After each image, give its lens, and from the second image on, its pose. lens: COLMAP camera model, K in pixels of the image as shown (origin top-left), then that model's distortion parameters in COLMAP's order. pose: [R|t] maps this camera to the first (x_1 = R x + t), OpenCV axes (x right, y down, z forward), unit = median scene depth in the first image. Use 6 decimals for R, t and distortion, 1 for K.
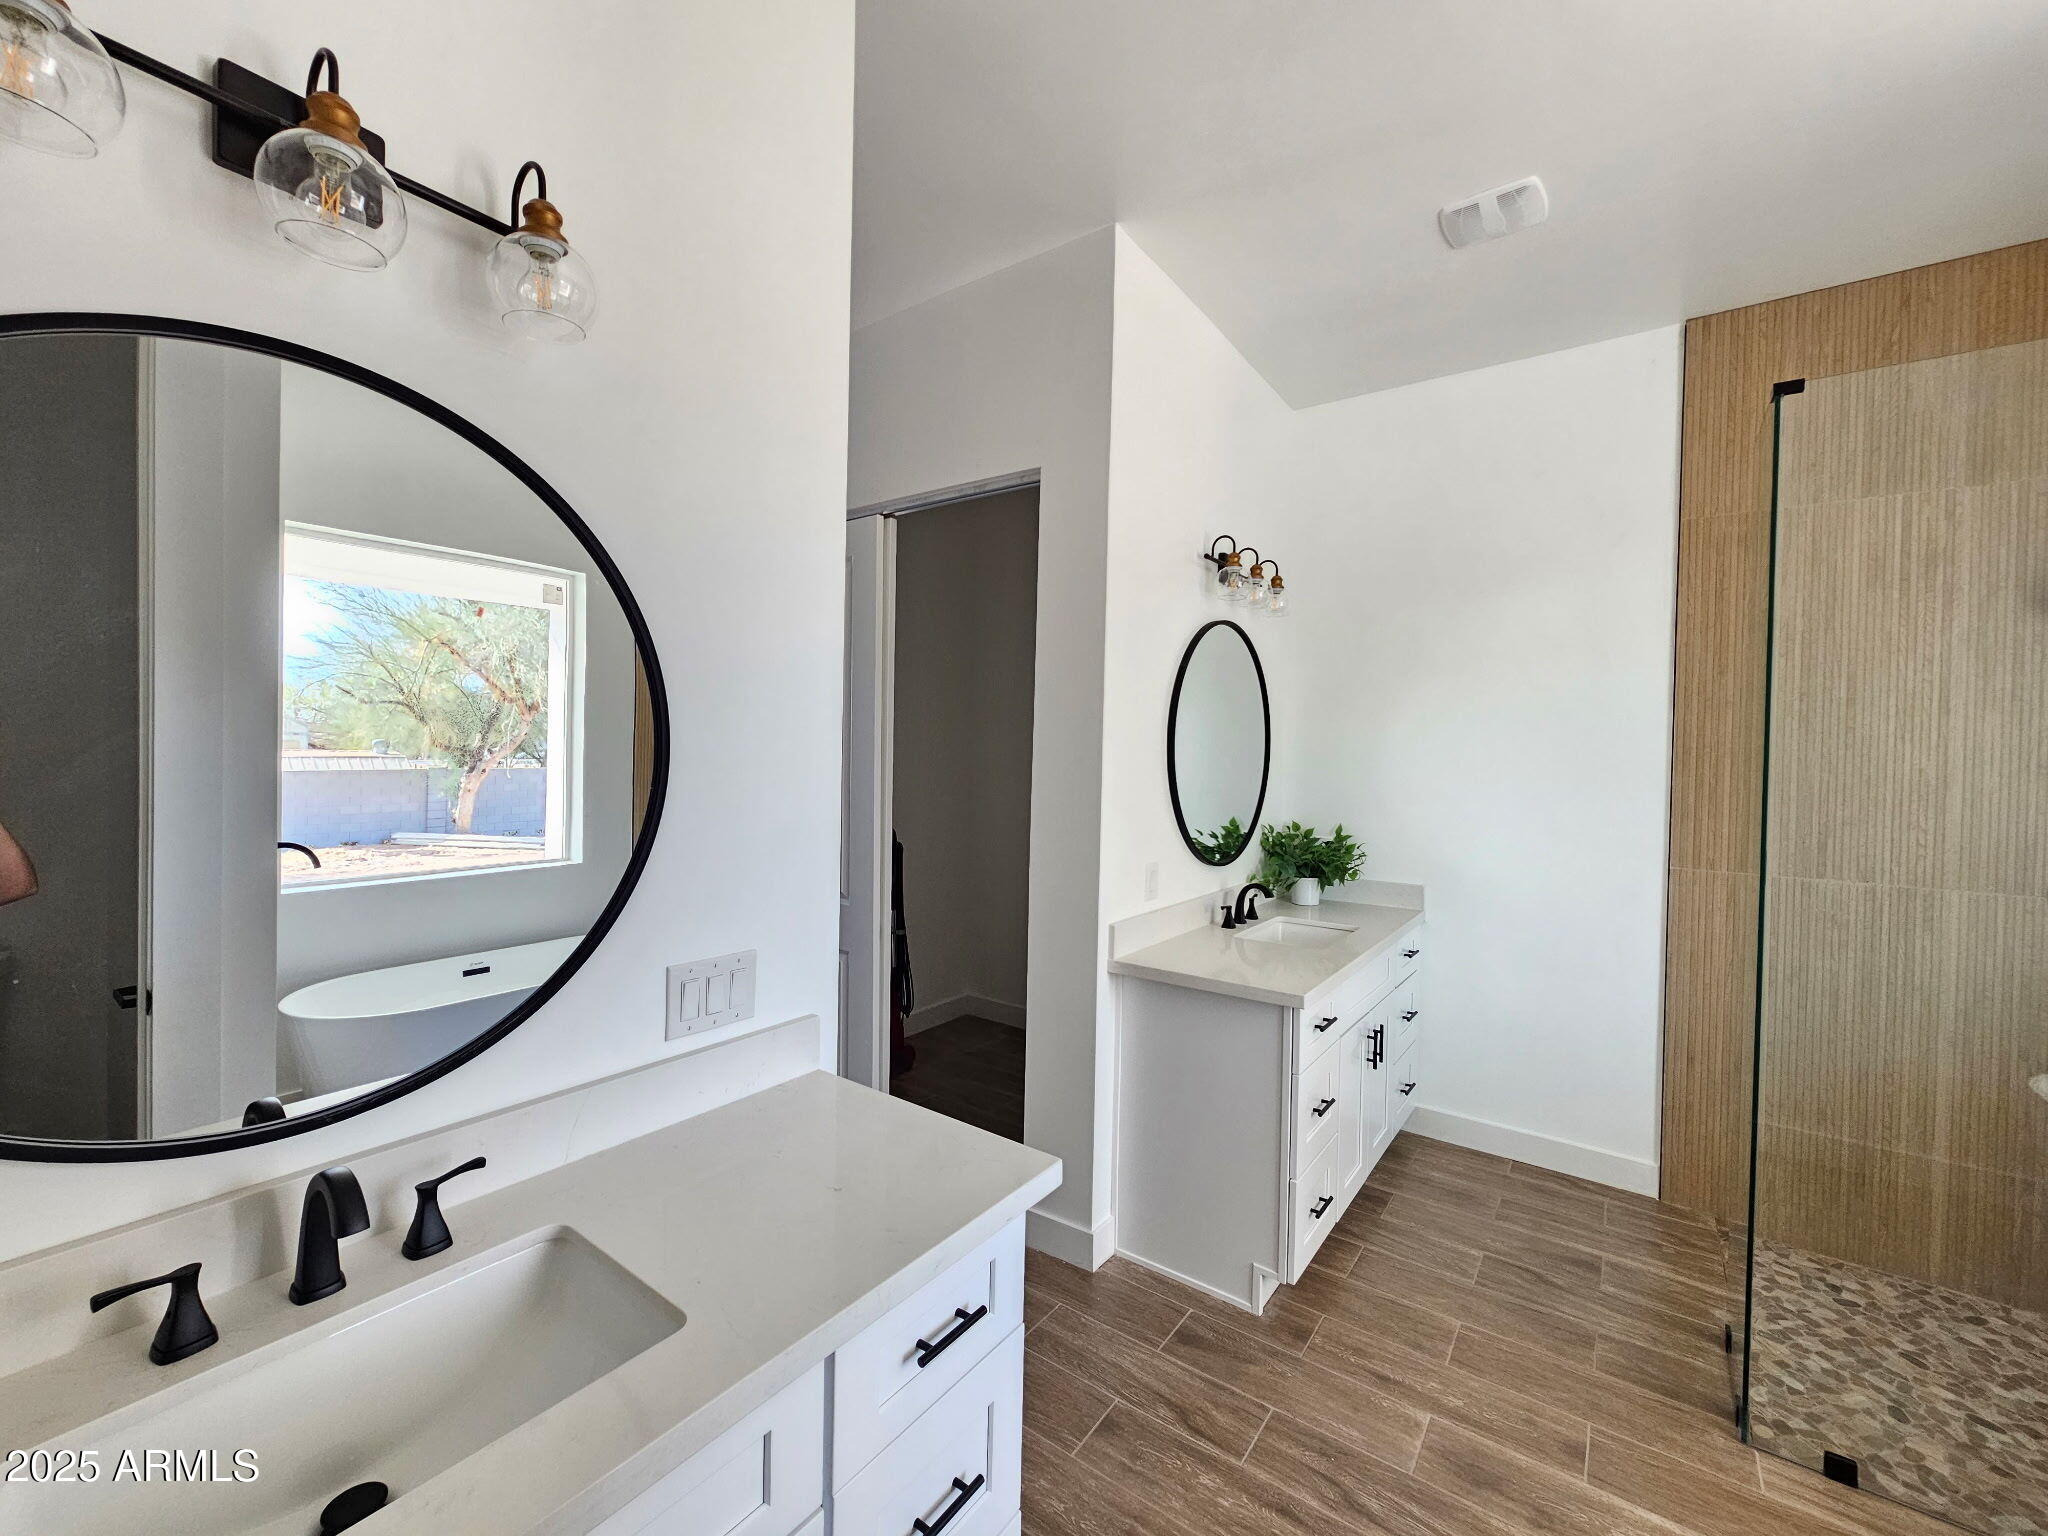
lens RADIAL K [[836.5, 0, 1021.4], [0, 836.5, 760.5], [0, 0, 1]] dist [0.002036, -0.000484]
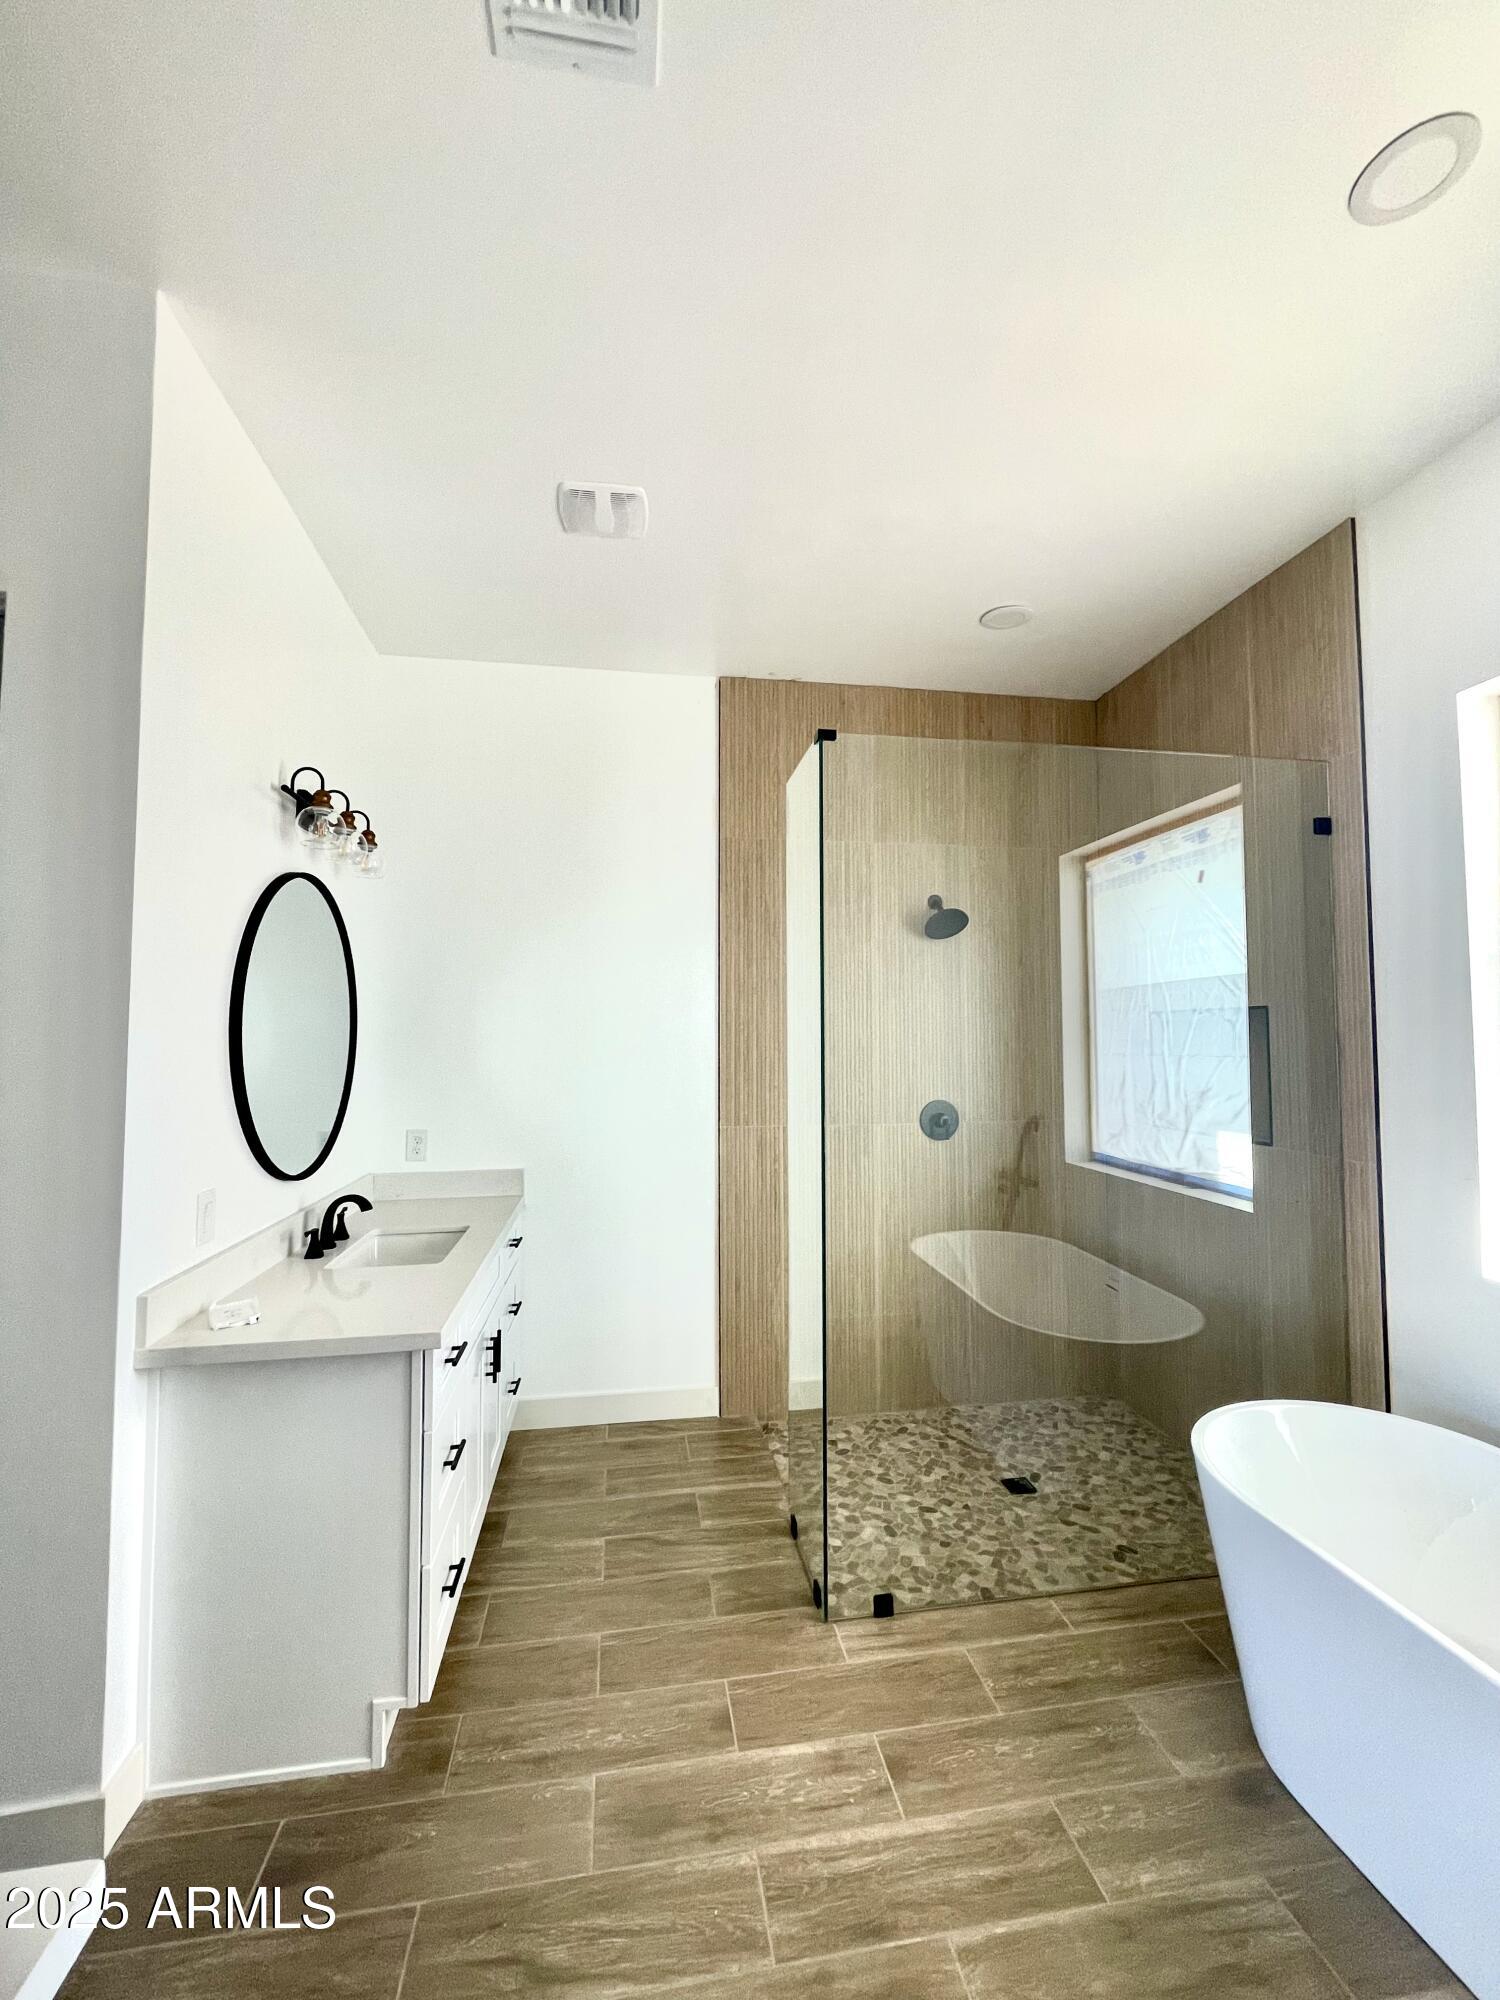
lens RADIAL K [[808.3, 0, 750.1], [0, 808.3, 1000.4], [0, 0, 1]] dist [-0.002333, 0.000107]
pose [[0.700416, 0.012760, 0.713621, -0.015701], [0.025698, 0.998741, -0.043082, 0.000497], [-0.713272, 0.048514, 0.699206, 0.200489]]
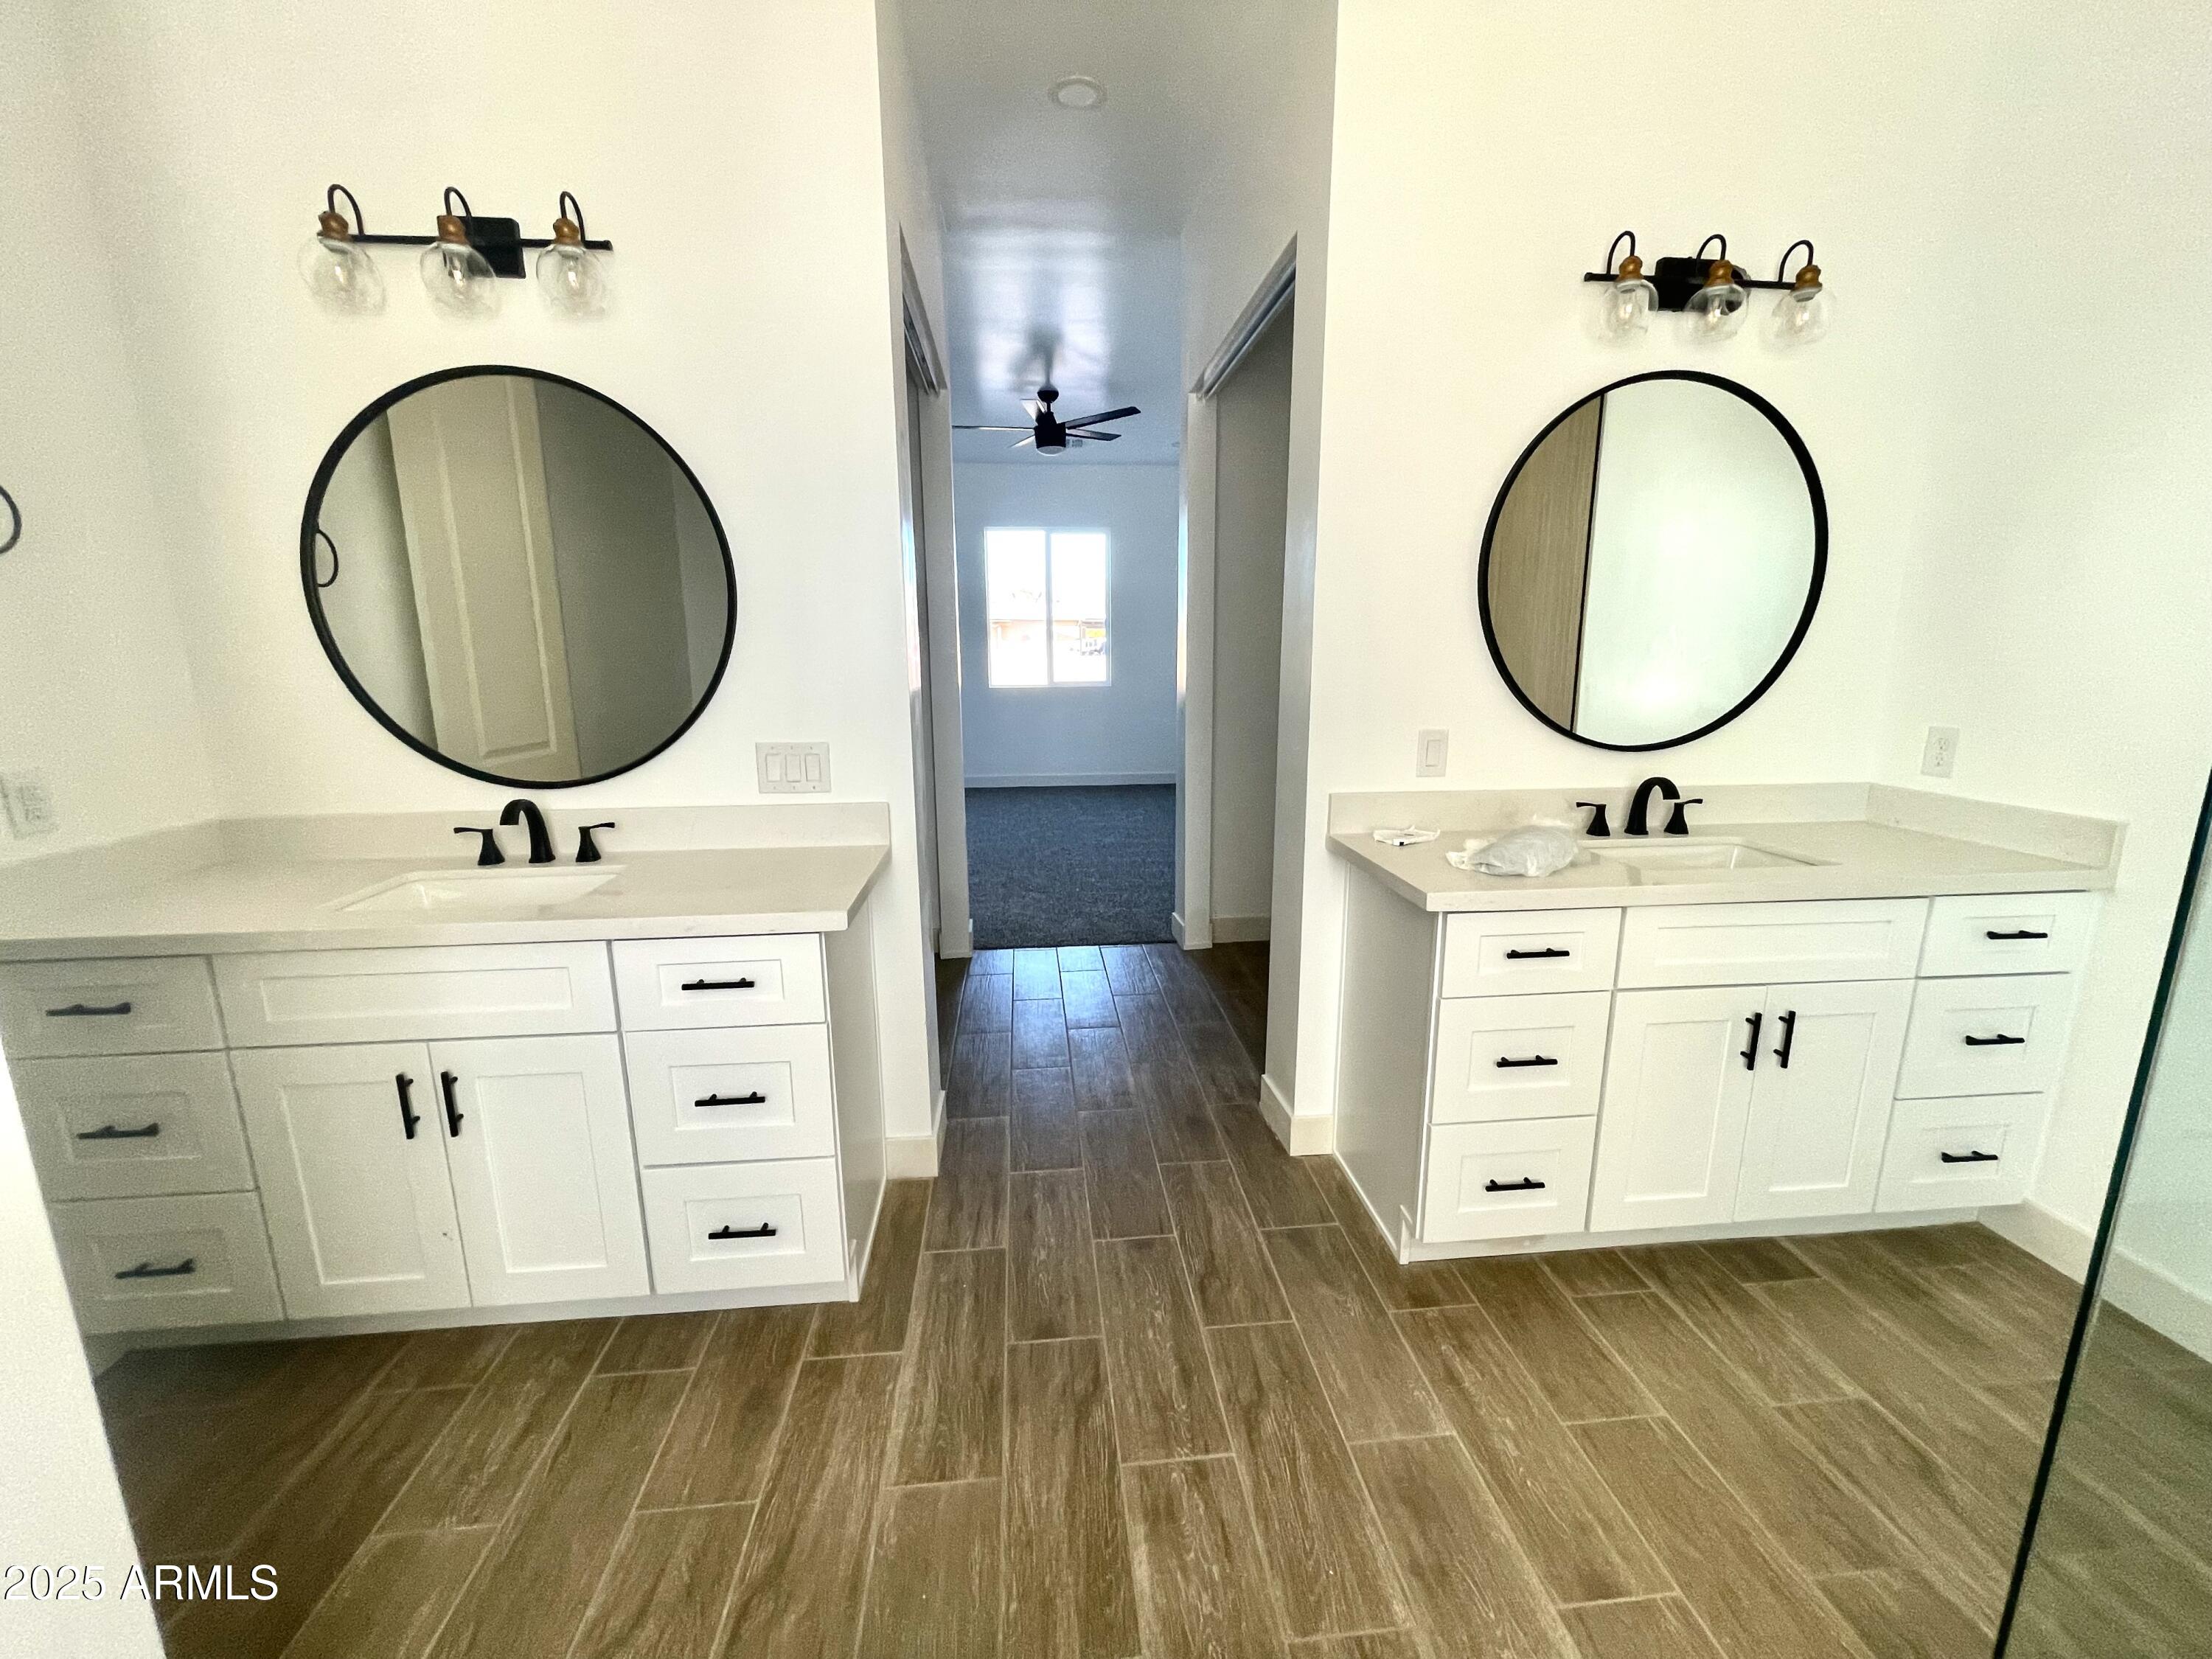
lens RADIAL K [[894.0, 0, 1110.1], [0, 894.0, 832.3], [0, 0, 1]] dist [-0.002333, 0.000107]
pose [[0.667300, 0.126838, -0.733910, 0.667215], [0.007904, 0.984131, 0.177270, 0.074725], [0.744747, -0.124093, 0.655707, 0.243548]]
